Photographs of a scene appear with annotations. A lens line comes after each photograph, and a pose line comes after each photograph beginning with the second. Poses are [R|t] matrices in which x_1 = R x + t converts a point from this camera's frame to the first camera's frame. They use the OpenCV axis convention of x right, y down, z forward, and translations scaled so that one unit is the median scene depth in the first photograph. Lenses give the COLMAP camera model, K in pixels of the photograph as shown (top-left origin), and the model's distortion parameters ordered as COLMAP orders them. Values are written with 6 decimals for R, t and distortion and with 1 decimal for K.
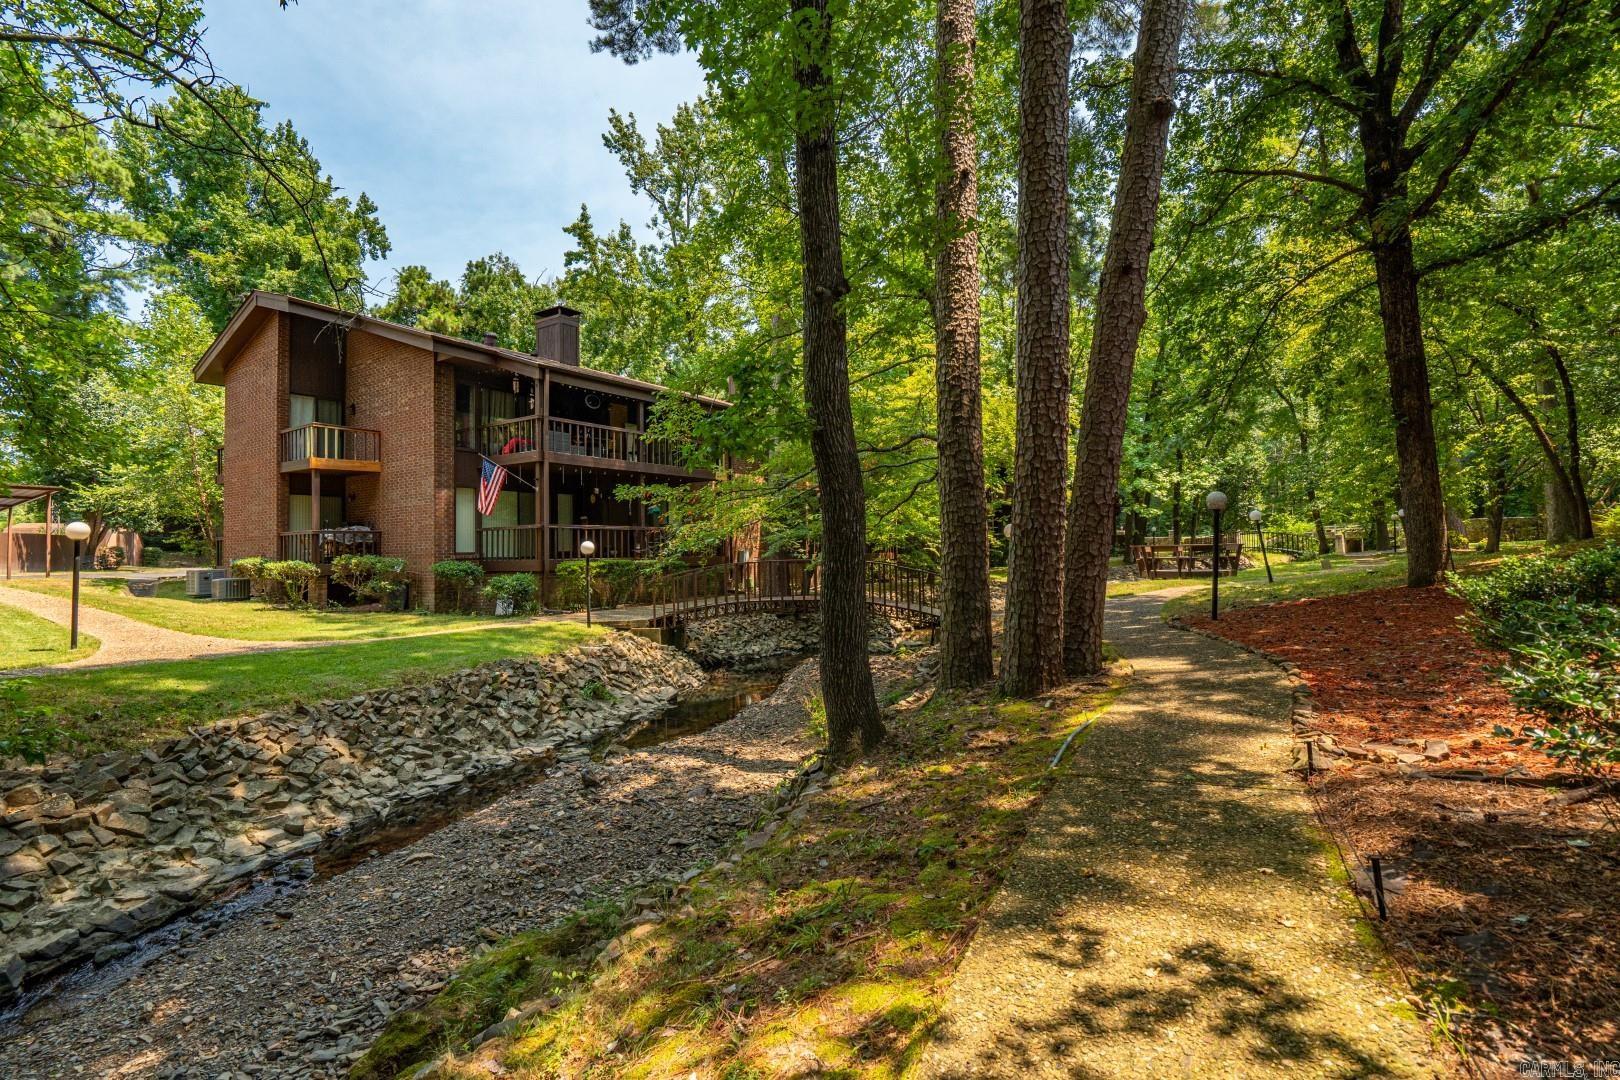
lens RADIAL K [[736.8, 0, 804.1], [0, 736.8, 541.0], [0, 0, 1]] dist [-0.002022, 0.000177]
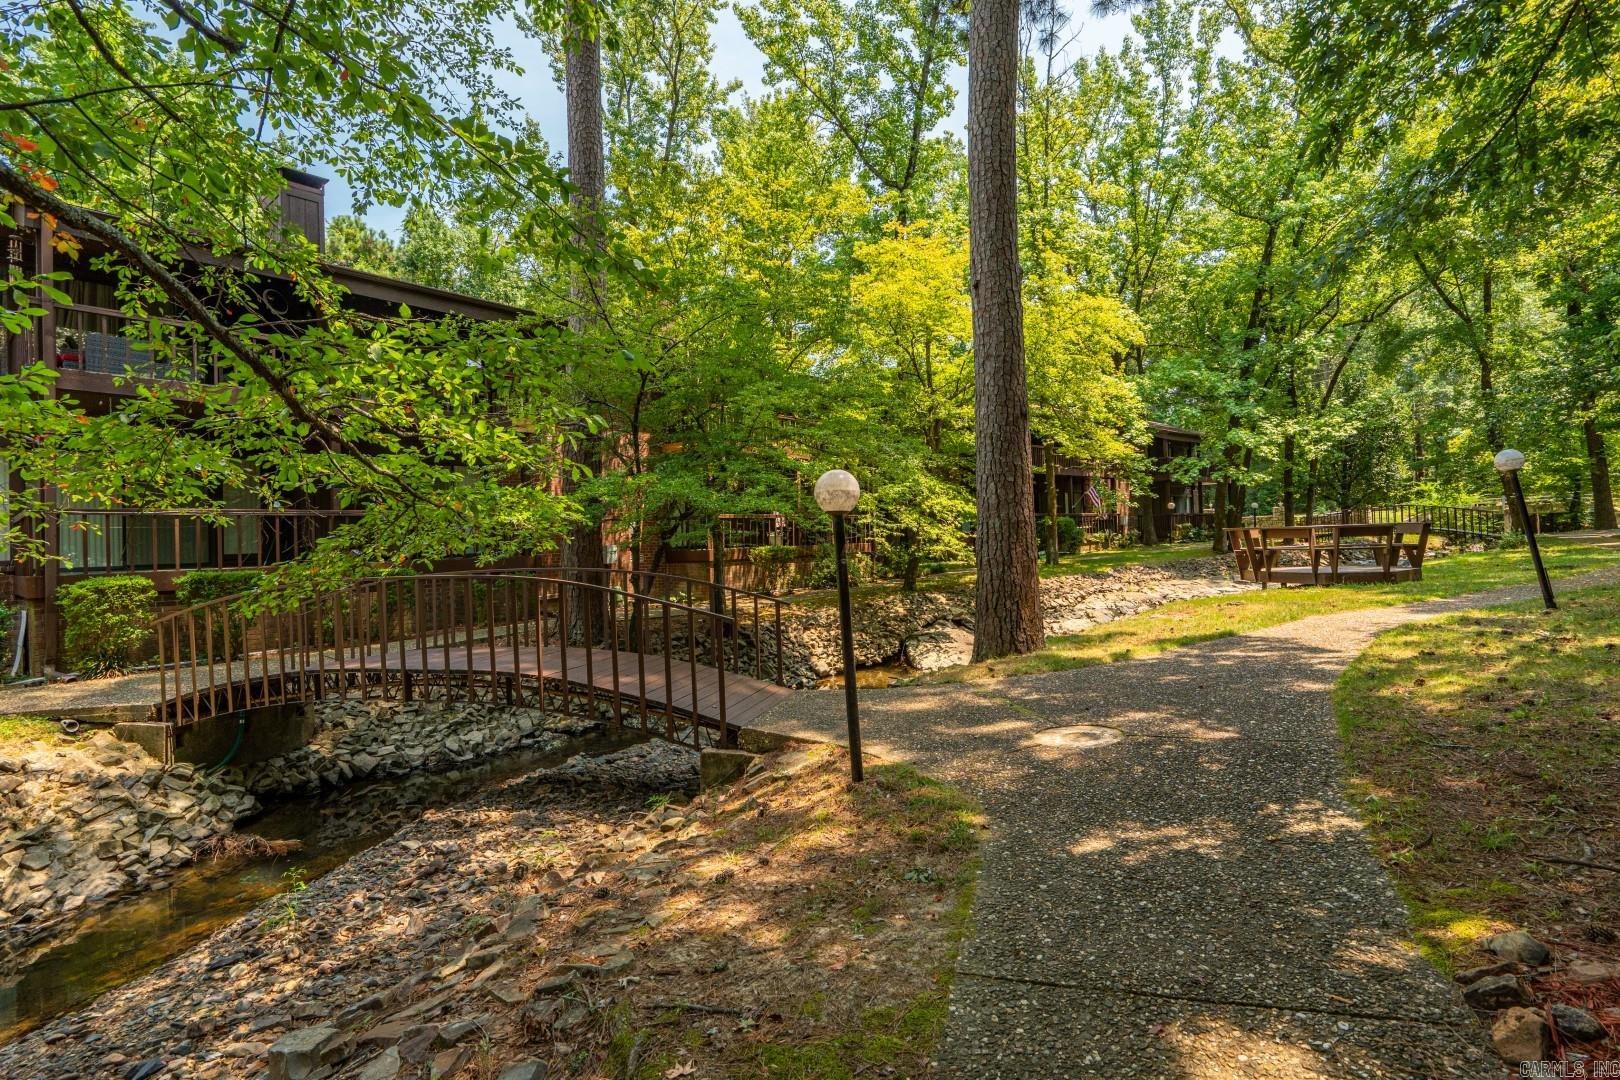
lens RADIAL K [[736.8, 0, 804.1], [0, 736.8, 541.0], [0, 0, 1]] dist [-0.002022, 0.000177]
pose [[0.995151, -0.013036, -0.097486, 0.117677], [0.014715, 0.999755, 0.016518, 0.001566], [0.097247, -0.017873, 0.995100, 0.270498]]
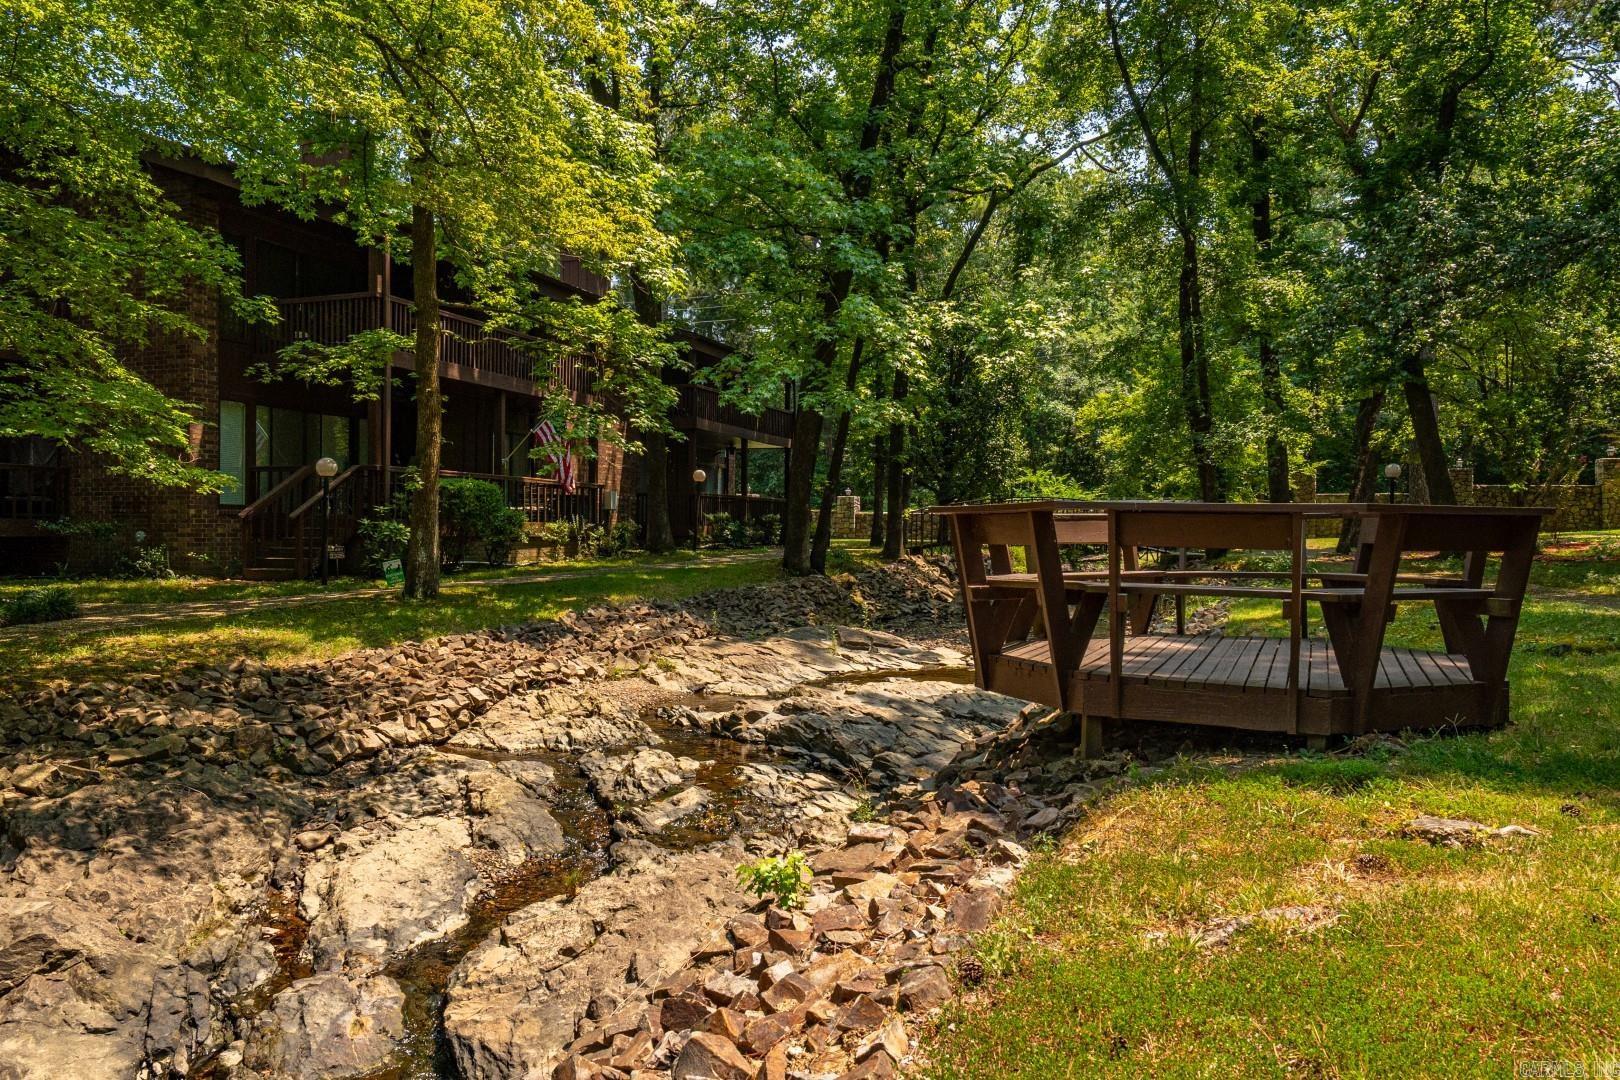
lens RADIAL K [[1124.7, 0, 810.0], [0, 1124.7, 540.0], [0, 0, 1]] dist [0.001064, 0.000008]
pose [[0.883973, 0.027917, 0.466703, 0.197958], [-0.037154, 0.999253, 0.010600, 0.008266], [-0.466059, -0.026710, 0.884350, 0.513404]]
